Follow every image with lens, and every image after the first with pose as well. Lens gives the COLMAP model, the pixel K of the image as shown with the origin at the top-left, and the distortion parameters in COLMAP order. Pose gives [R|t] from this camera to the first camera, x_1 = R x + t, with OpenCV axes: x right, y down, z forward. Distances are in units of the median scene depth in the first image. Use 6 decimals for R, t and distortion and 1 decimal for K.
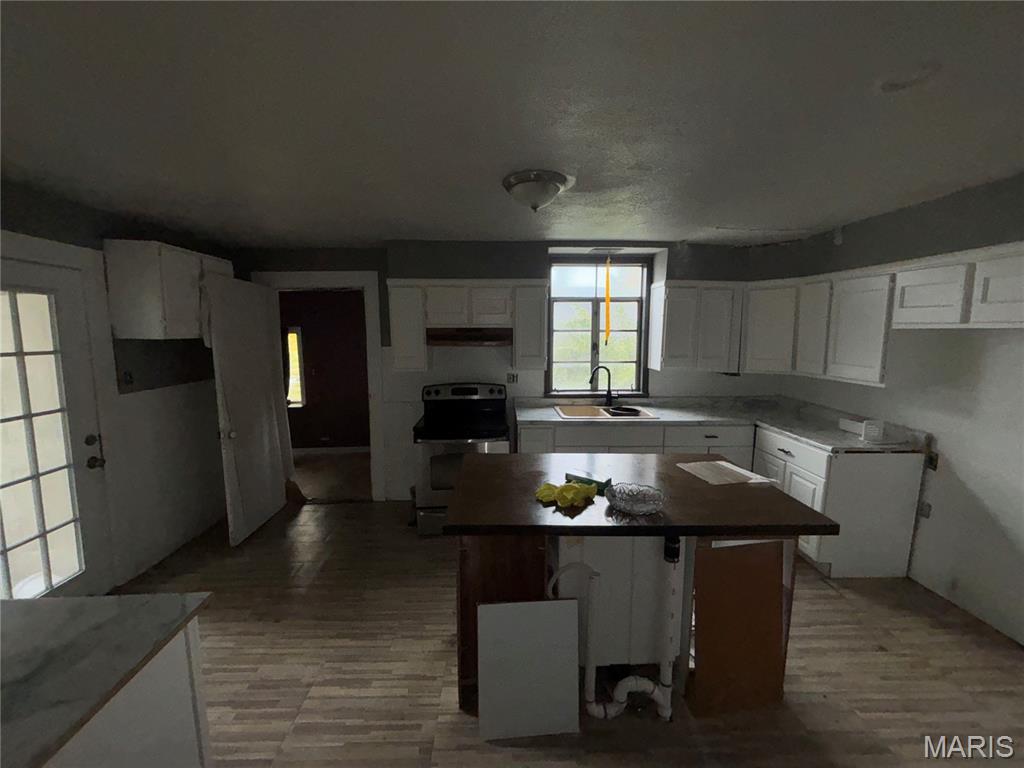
lens RADIAL K [[409.1, 0, 505.7], [0, 409.1, 380.8], [0, 0, 1]] dist [-0.000489, -0.000097]
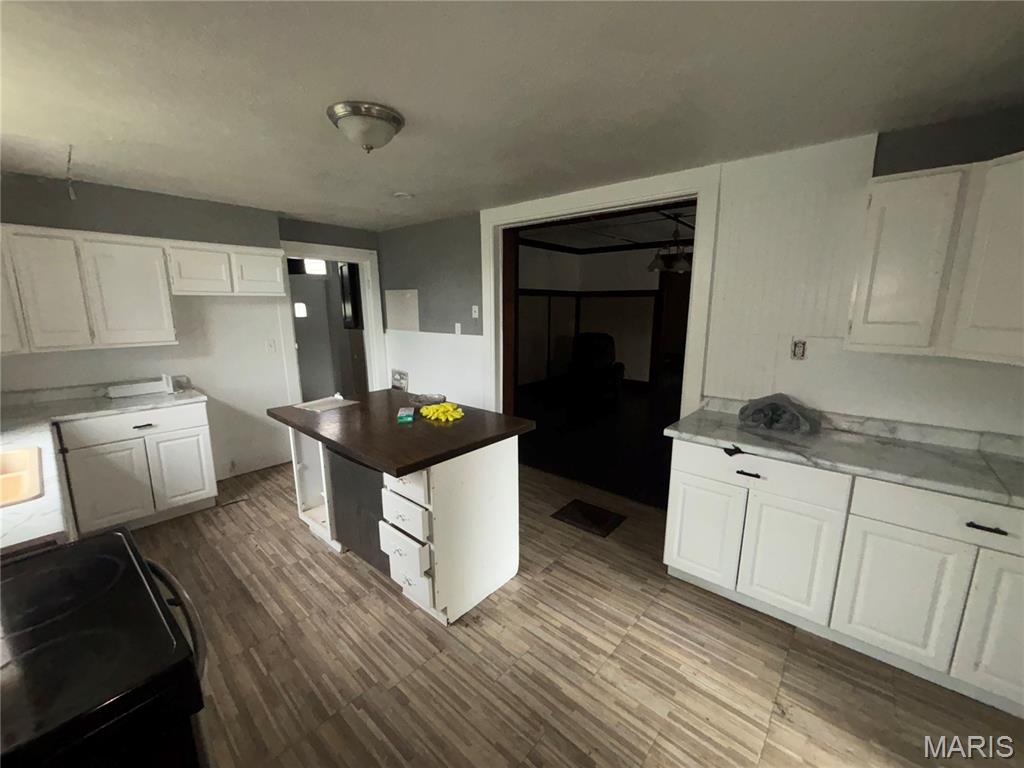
lens RADIAL K [[409.1, 0, 511.2], [0, 409.1, 381.9], [0, 0, 1]] dist [-0.000489, -0.000097]
pose [[-0.734795, -0.125116, 0.666650, -0.847798], [0.081111, 0.959580, 0.269496, -0.167550], [-0.673422, 0.252097, -0.694946, 1.633723]]
